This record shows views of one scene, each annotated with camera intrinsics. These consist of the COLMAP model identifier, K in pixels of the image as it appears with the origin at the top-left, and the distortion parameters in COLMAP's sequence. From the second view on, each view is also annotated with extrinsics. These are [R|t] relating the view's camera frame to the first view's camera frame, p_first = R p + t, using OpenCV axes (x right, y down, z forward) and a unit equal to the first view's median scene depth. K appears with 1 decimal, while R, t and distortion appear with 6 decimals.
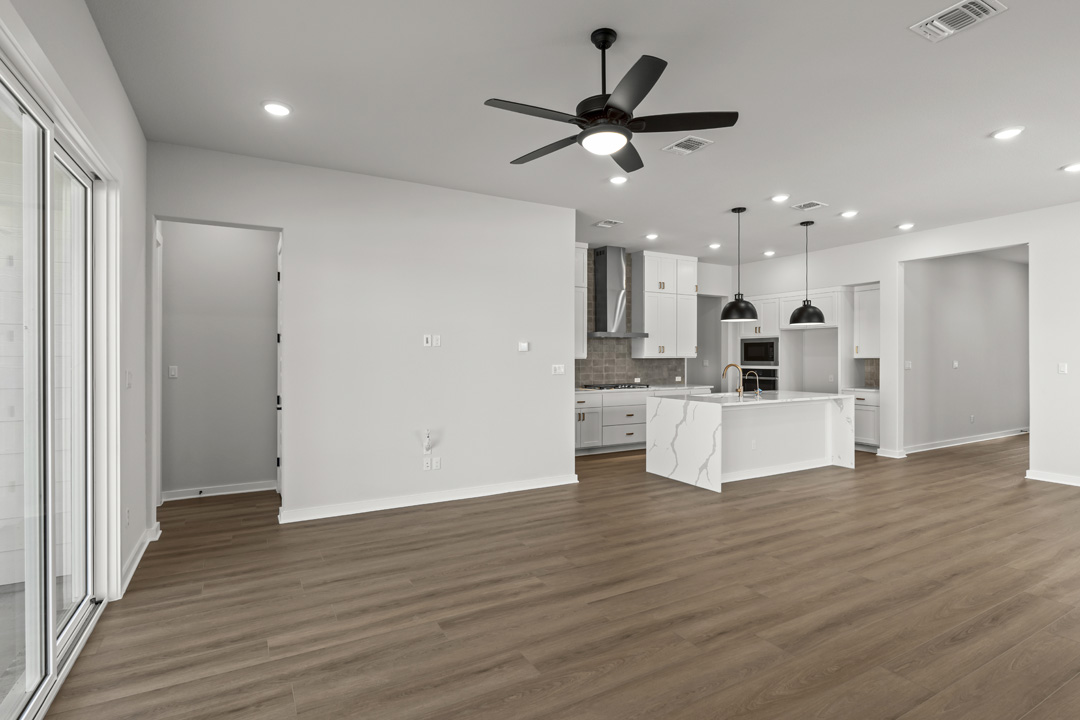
lens RADIAL K [[519.3, 0, 537.9], [0, 519.3, 358.0], [0, 0, 1]] dist [0.002091, 0.000218]
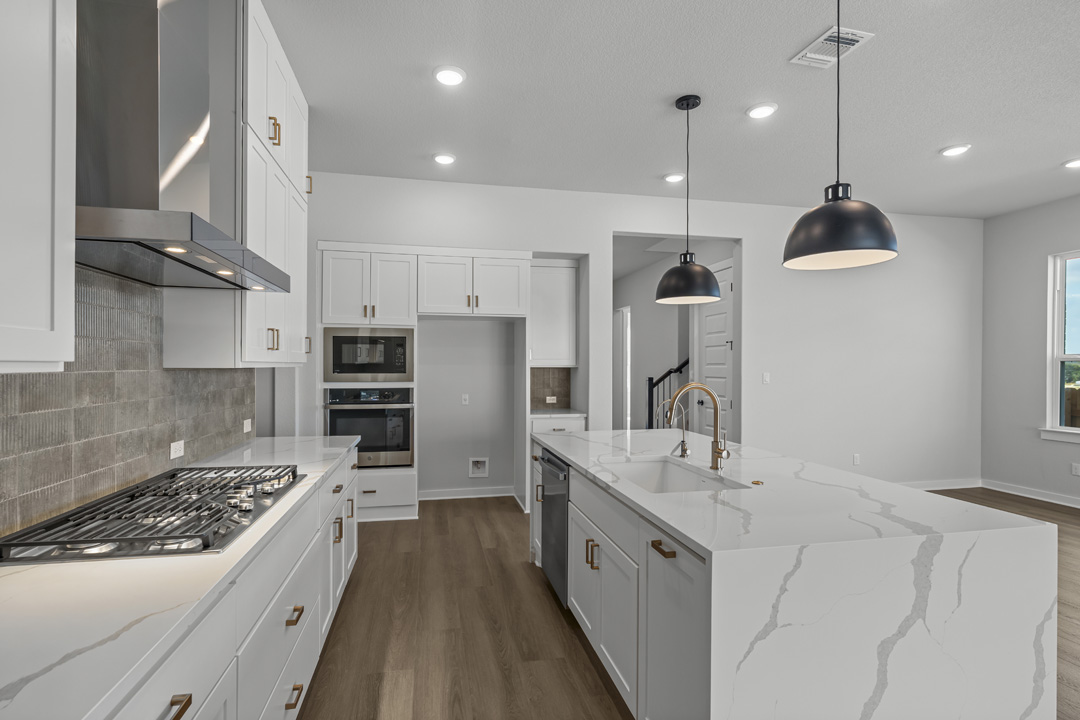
lens RADIAL K [[519.3, 0, 538.9], [0, 519.3, 364.7], [0, 0, 1]] dist [0.002091, 0.000218]
pose [[0.301334, 0.004835, 0.953506, -0.007783], [0.000559, 0.999986, -0.005248, 0.000354], [-0.953518, 0.002114, 0.301327, 0.749457]]
